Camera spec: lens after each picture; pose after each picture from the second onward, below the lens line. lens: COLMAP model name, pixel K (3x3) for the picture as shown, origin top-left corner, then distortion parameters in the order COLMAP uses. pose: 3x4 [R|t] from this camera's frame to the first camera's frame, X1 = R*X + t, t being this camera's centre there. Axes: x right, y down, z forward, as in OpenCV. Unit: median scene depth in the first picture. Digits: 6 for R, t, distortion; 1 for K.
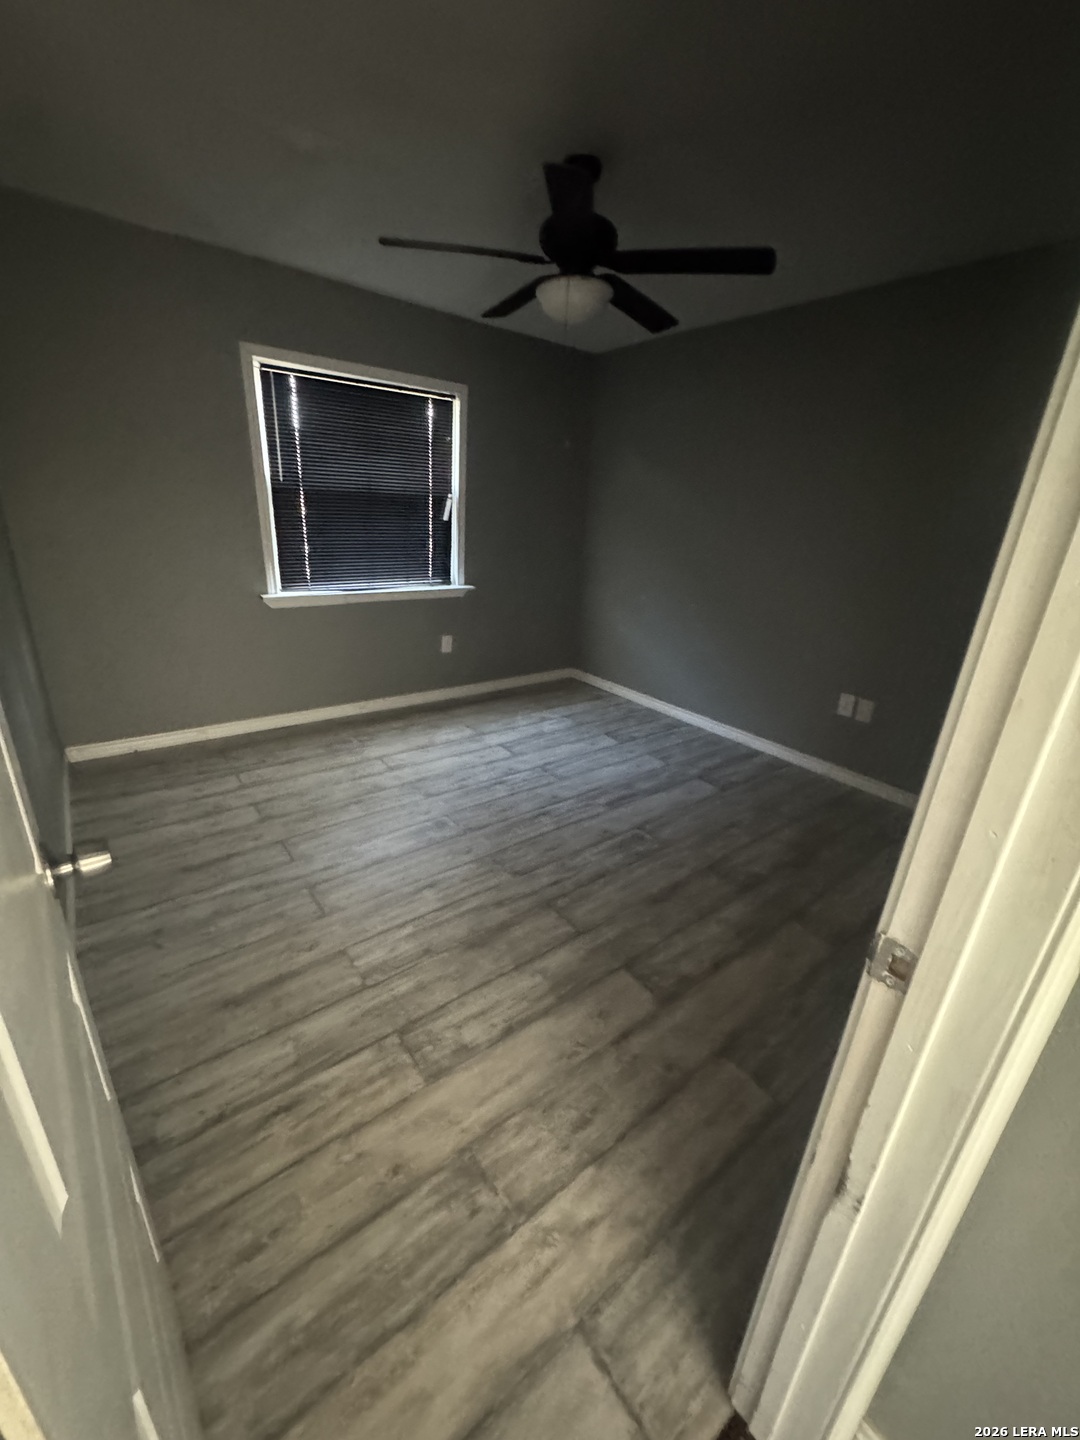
lens RADIAL K [[572.6, 0, 540.0], [0, 572.6, 720.0], [0, 0, 1]] dist [-0.006088, 0.000377]
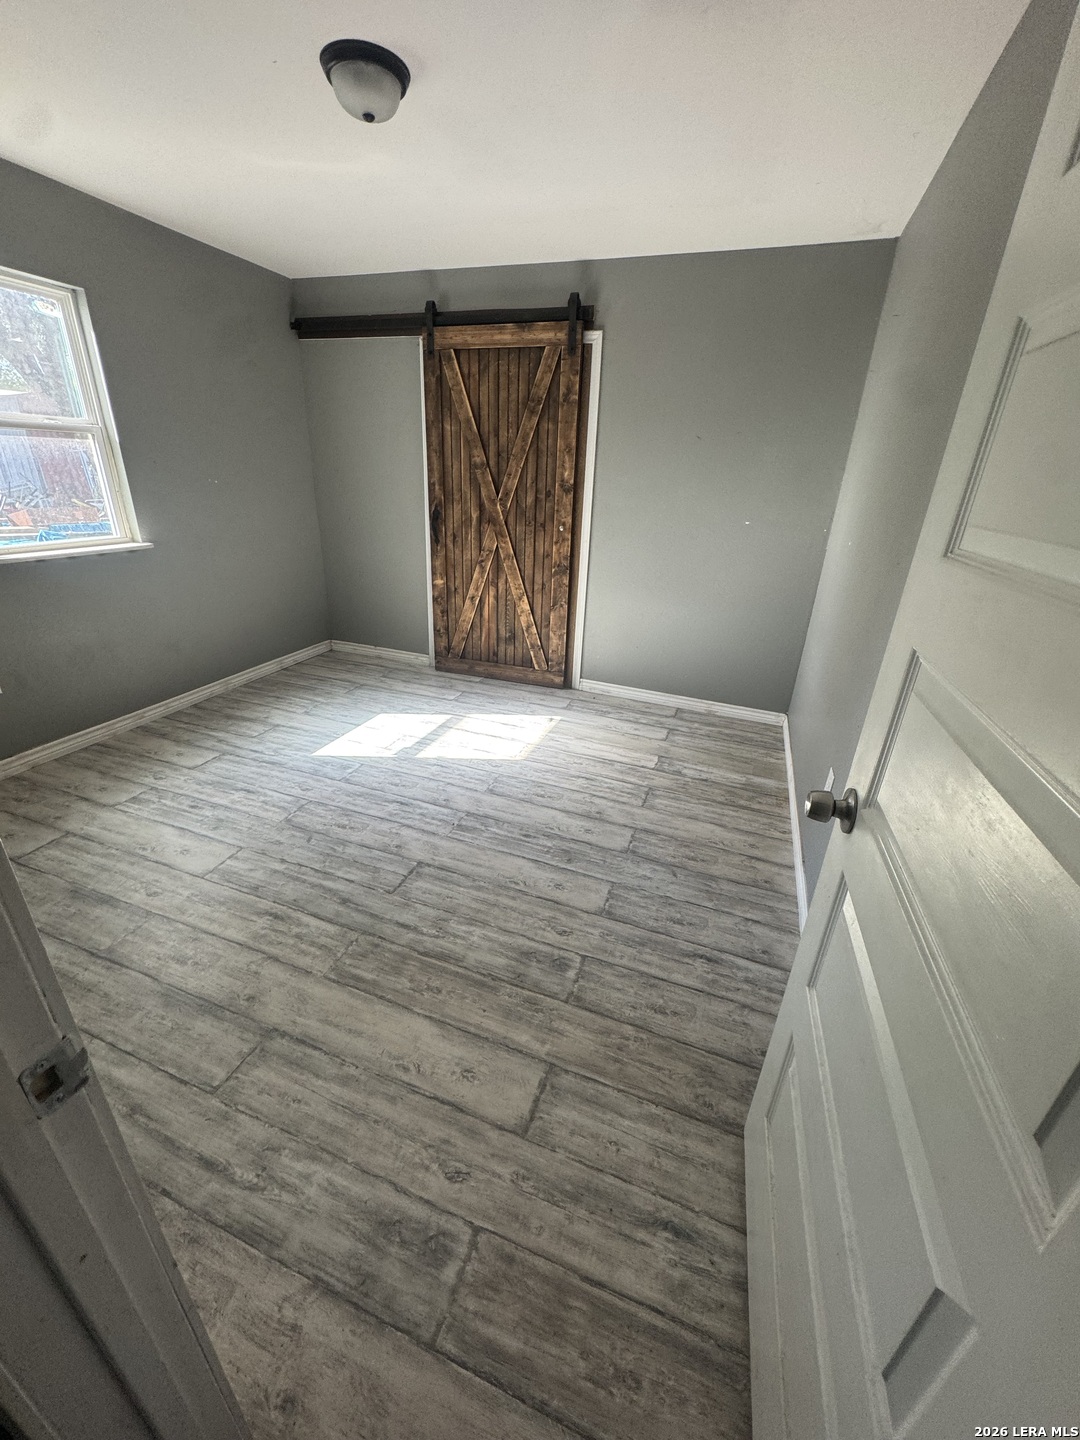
lens RADIAL K [[572.6, 0, 540.0], [0, 572.6, 720.0], [0, 0, 1]] dist [-0.006088, 0.000377]
pose [[0.519392, 0.304178, -0.798566, 0.880485], [-0.305553, 0.938828, 0.158872, -0.194622], [0.798041, 0.161487, 0.580562, 0.640827]]
